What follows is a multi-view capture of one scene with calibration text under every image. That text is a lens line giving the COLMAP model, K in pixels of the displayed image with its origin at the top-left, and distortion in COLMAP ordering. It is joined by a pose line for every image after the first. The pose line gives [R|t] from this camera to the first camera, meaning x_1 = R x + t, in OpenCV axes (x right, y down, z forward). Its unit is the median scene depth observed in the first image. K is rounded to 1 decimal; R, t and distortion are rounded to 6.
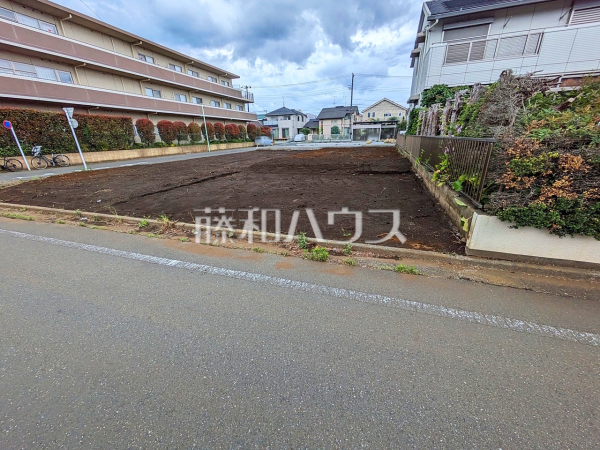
lens RADIAL K [[236.6, 0, 297.4], [0, 236.6, 227.2], [0, 0, 1]] dist [0.000224, 0.001374]
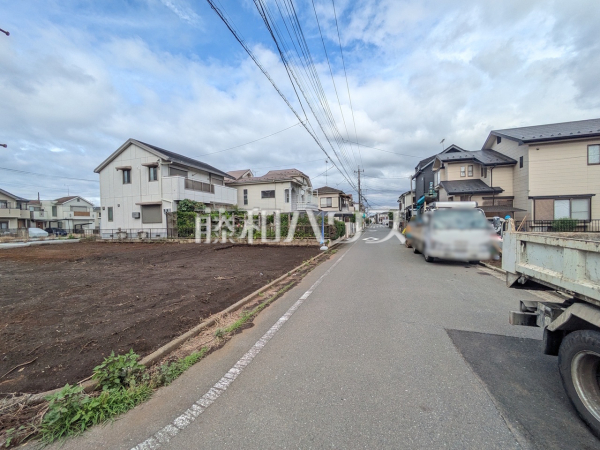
lens RADIAL K [[236.6, 0, 299.6], [0, 236.6, 226.1], [0, 0, 1]] dist [0.000224, 0.001374]
pose [[-0.017728, 0.011647, 0.999775, -0.397891], [0.381907, 0.924192, -0.003995, -0.050713], [-0.924031, 0.381750, -0.020832, 0.151311]]
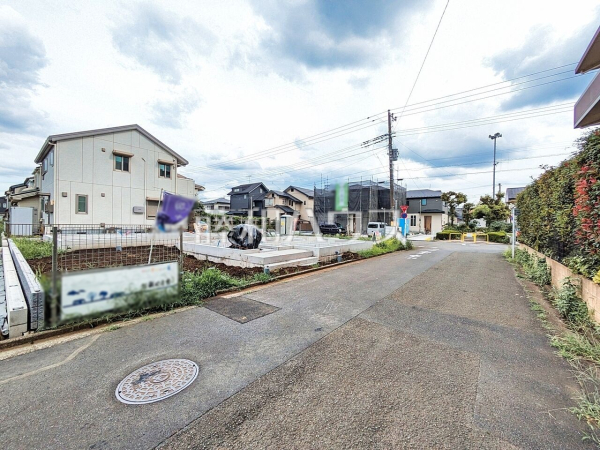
lens RADIAL K [[236.6, 0, 299.5], [0, 236.6, 222.2], [0, 0, 1]] dist [0.000224, 0.001374]
pose [[-0.940026, -0.000957, 0.341101, -0.319762], [0.119653, 0.935527, 0.332374, -0.369926], [-0.319427, 0.353254, -0.879305, 0.938558]]
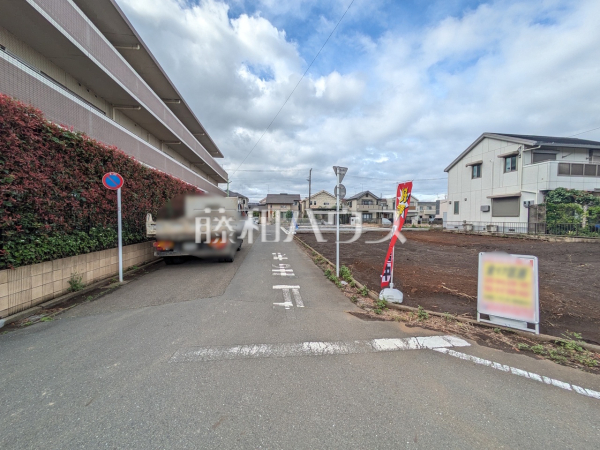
lens RADIAL K [[236.6, 0, 302.1], [0, 236.6, 226.3], [0, 0, 1]] dist [0.000224, 0.001374]
pose [[0.889140, 0.016718, 0.457329, -0.490154], [0.136487, 0.944165, -0.299874, -0.078185], [-0.436807, 0.329050, 0.837213, 0.229498]]
